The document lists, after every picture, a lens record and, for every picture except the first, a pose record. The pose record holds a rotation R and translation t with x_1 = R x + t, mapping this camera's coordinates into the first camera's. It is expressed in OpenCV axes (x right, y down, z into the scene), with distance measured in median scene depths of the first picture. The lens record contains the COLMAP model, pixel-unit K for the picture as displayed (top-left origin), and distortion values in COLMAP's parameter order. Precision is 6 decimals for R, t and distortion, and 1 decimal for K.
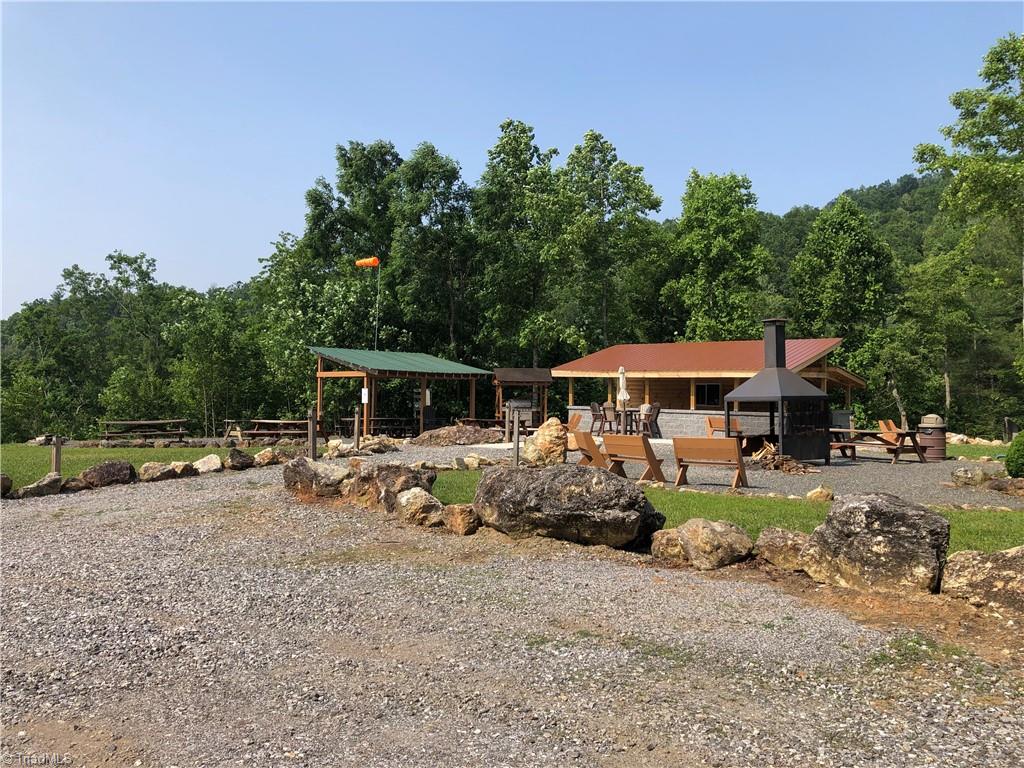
lens RADIAL K [[832.3, 0, 512.0], [0, 832.3, 384.0], [0, 0, 1]] dist [0.011769, 0.002086]
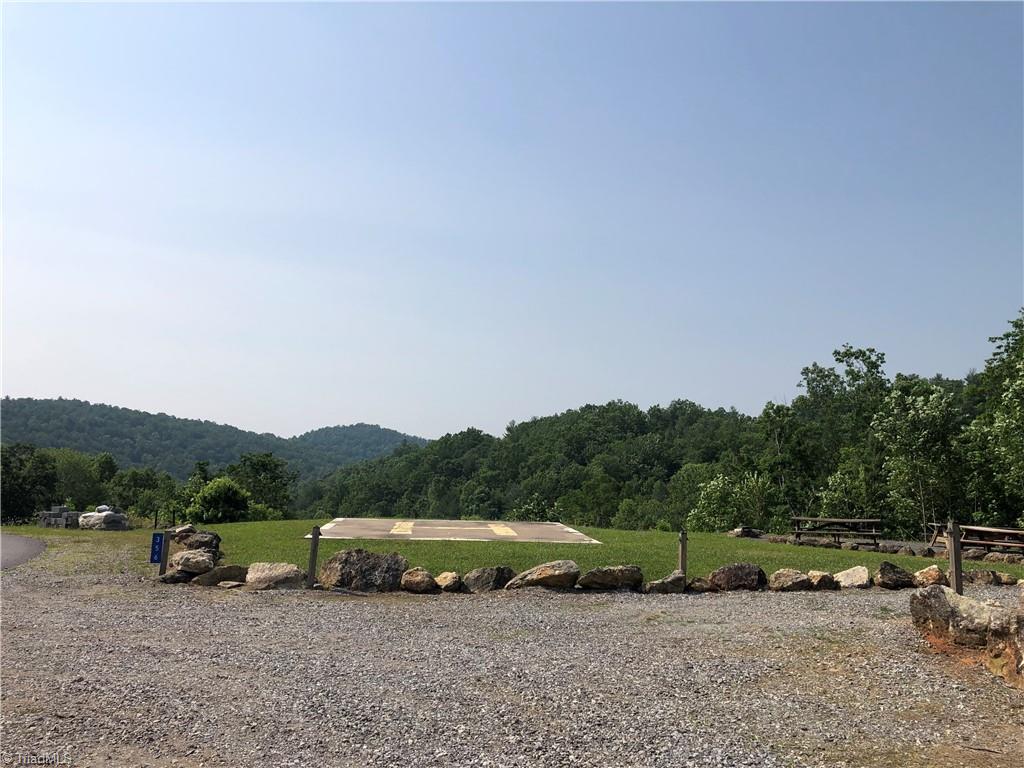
lens RADIAL K [[832.3, 0, 512.0], [0, 832.3, 384.0], [0, 0, 1]] dist [0.011769, 0.002086]
pose [[0.662590, -0.060518, -0.746533, 0.056228], [-0.022836, 0.994635, -0.100899, -0.007326], [0.748634, 0.083903, 0.657653, 0.159530]]
